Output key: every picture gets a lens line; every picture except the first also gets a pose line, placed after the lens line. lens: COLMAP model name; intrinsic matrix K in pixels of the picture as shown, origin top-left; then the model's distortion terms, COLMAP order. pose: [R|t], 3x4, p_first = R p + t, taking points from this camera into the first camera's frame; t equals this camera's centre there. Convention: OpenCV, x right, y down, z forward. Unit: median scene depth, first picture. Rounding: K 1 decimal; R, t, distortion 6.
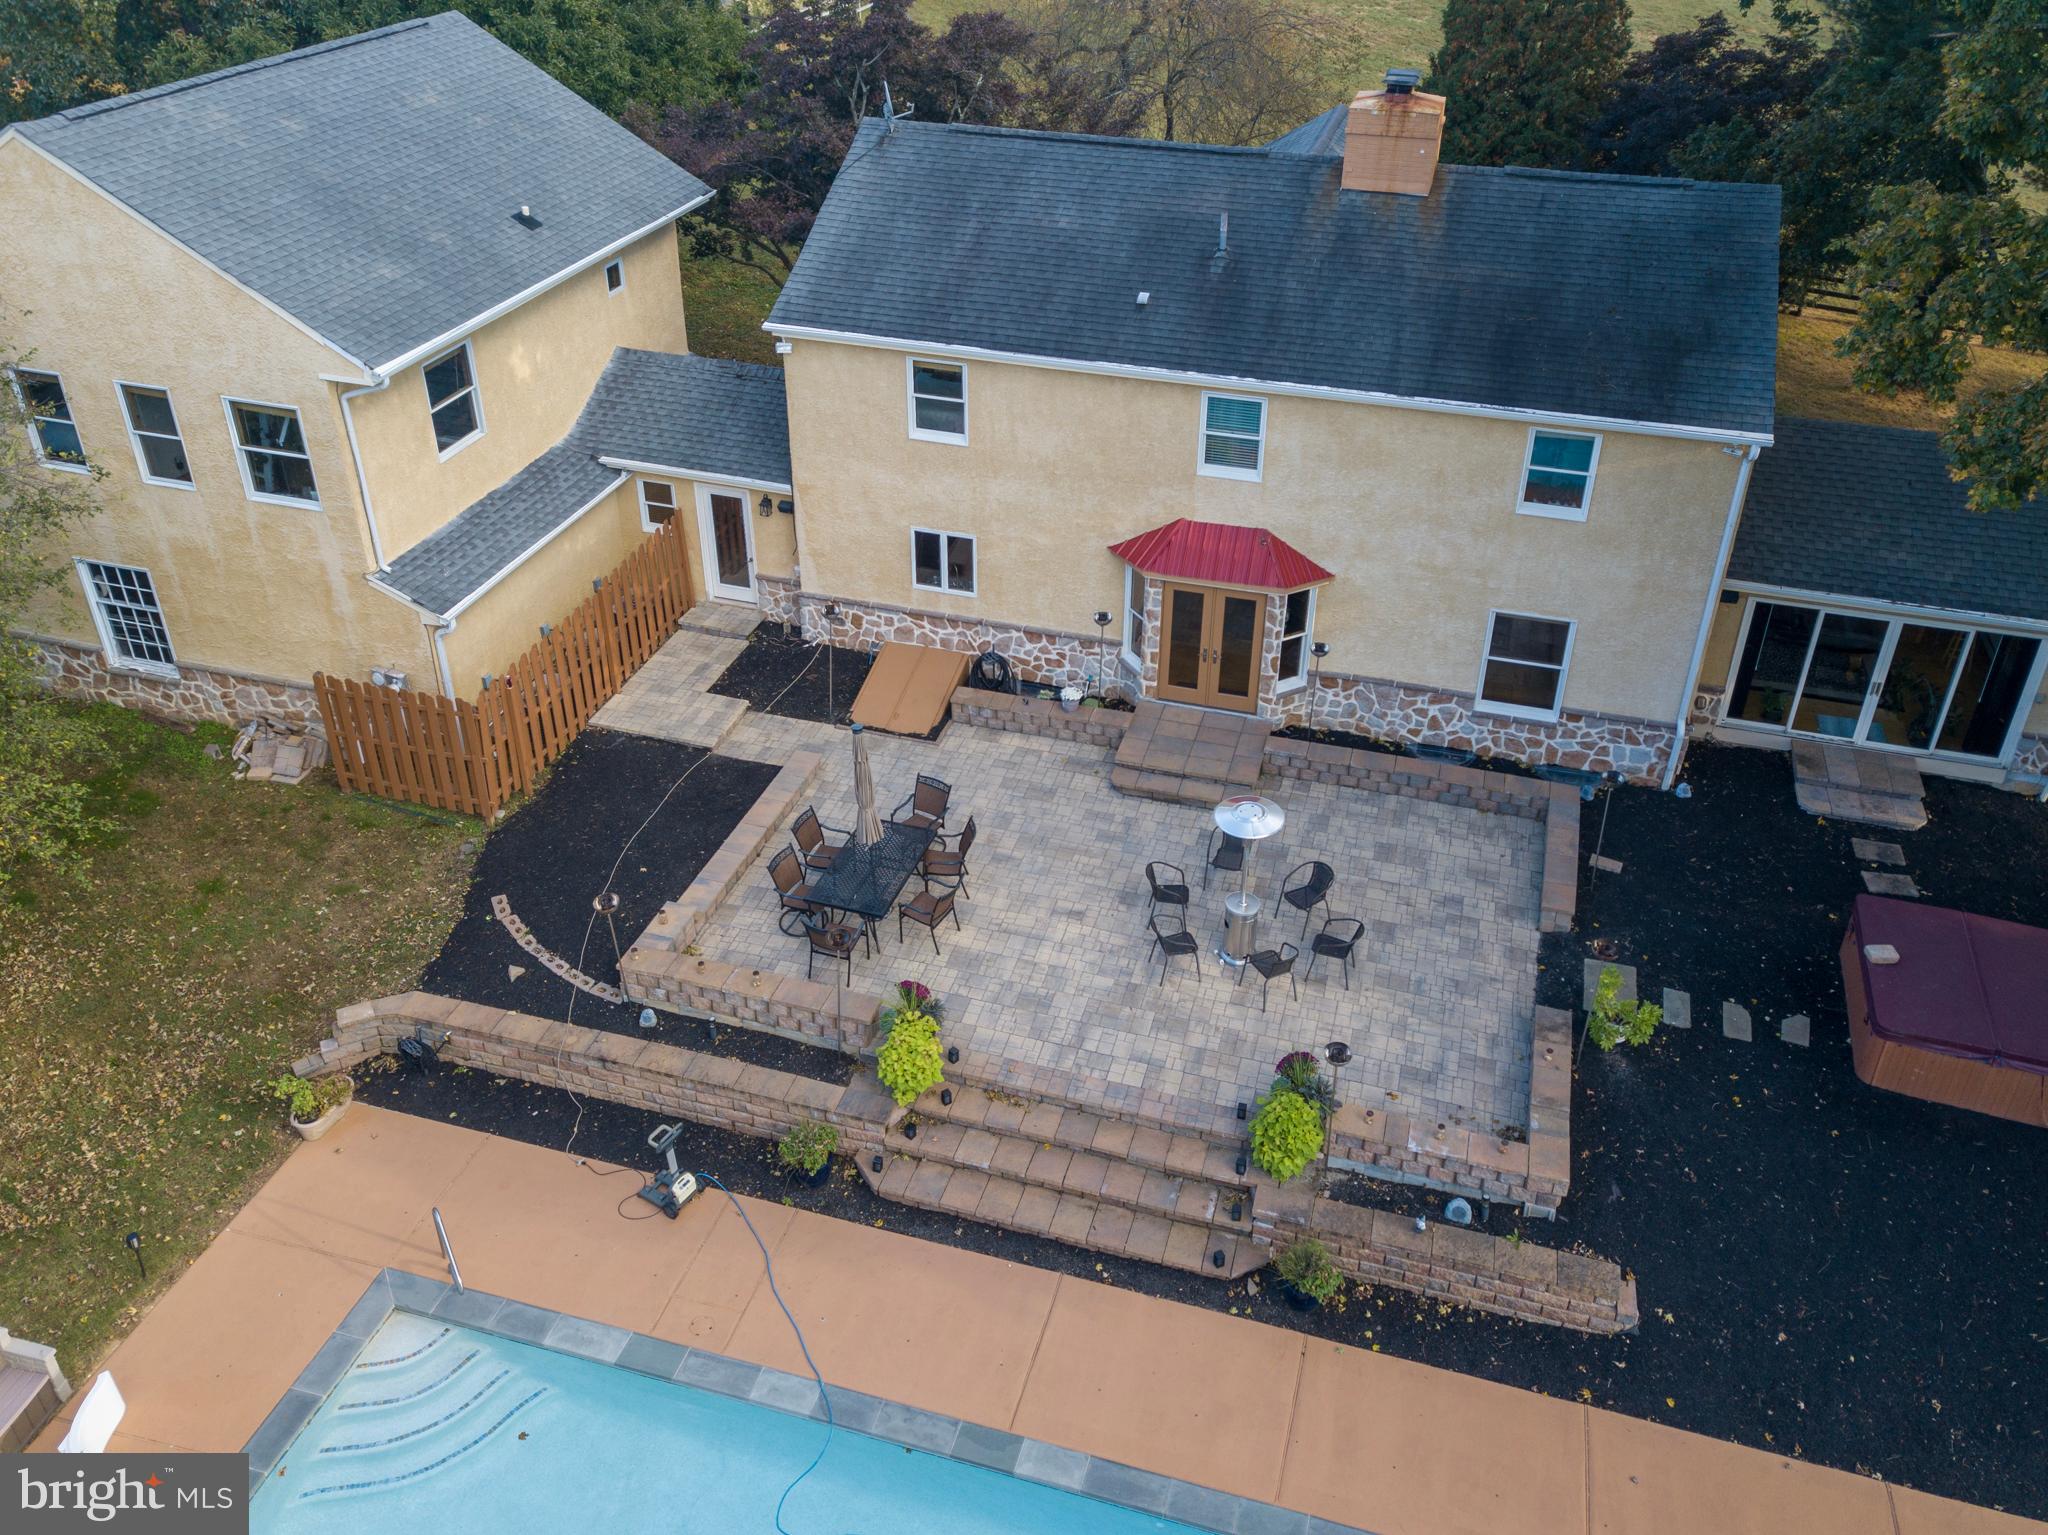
lens RADIAL K [[1589.8, 0, 1061.7], [0, 1589.8, 711.6], [0, 0, 1]] dist [0.088781, -0.070387]
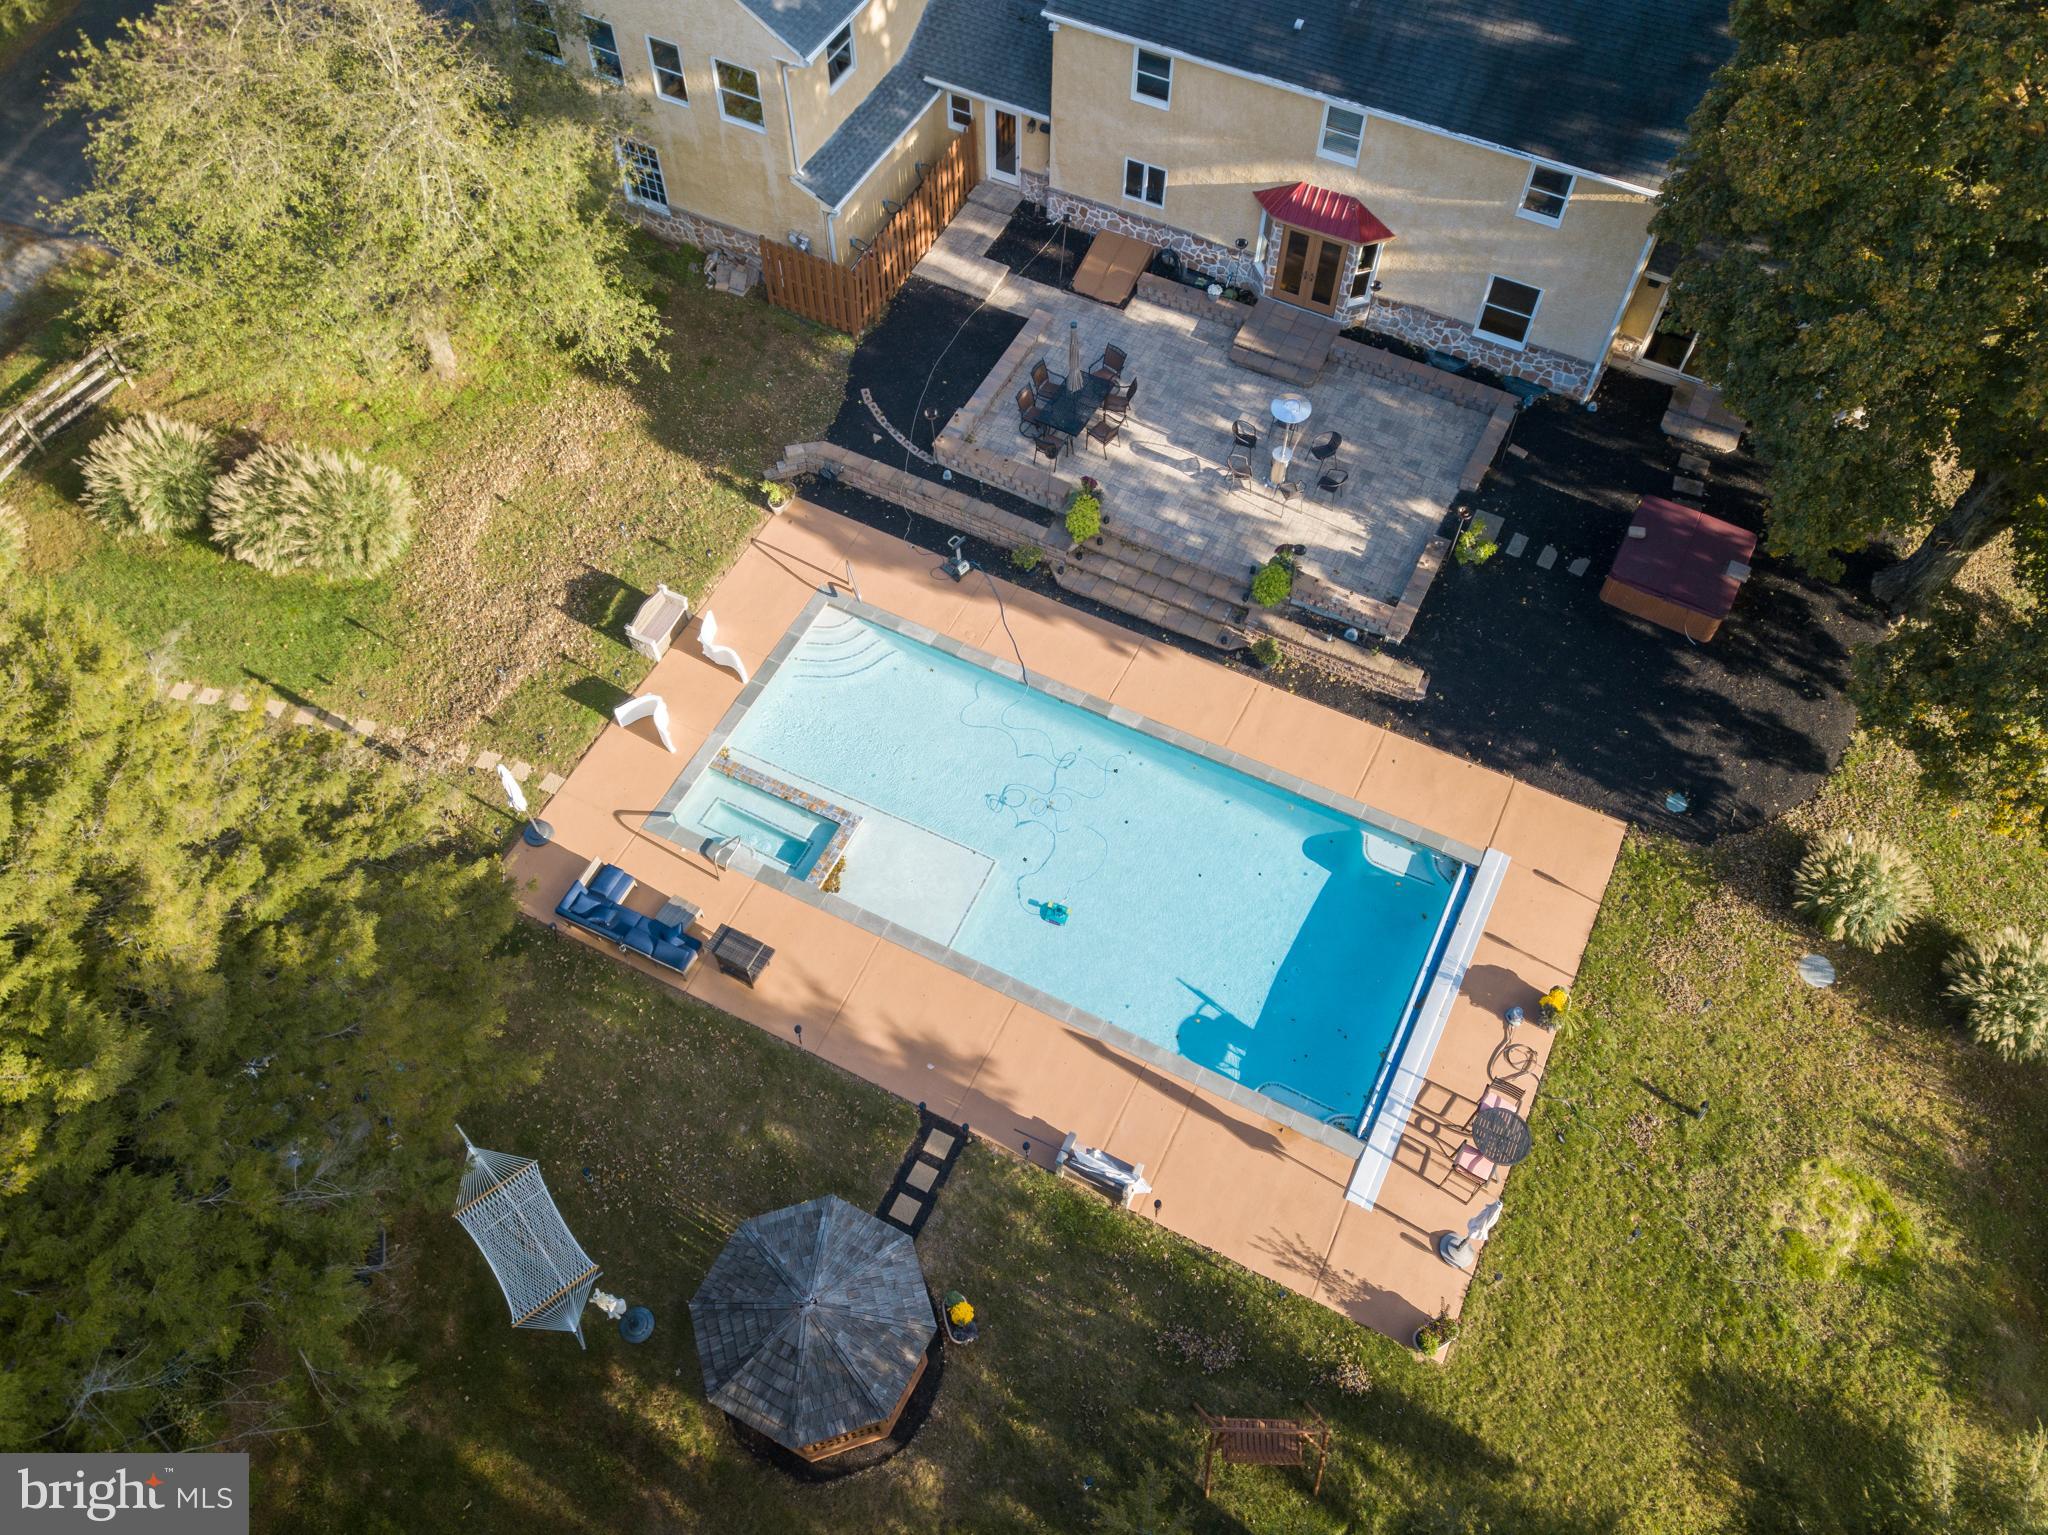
lens RADIAL K [[1546.4, 0, 1024.0], [0, 1546.4, 767.5], [0, 0, 1]] dist [-0.163596, -0.000709]
pose [[0.981757, 0.152182, -0.113992, 0.063305], [-0.090645, 0.901598, 0.422971, -0.200990], [0.167143, -0.404922, 0.898945, -0.547743]]
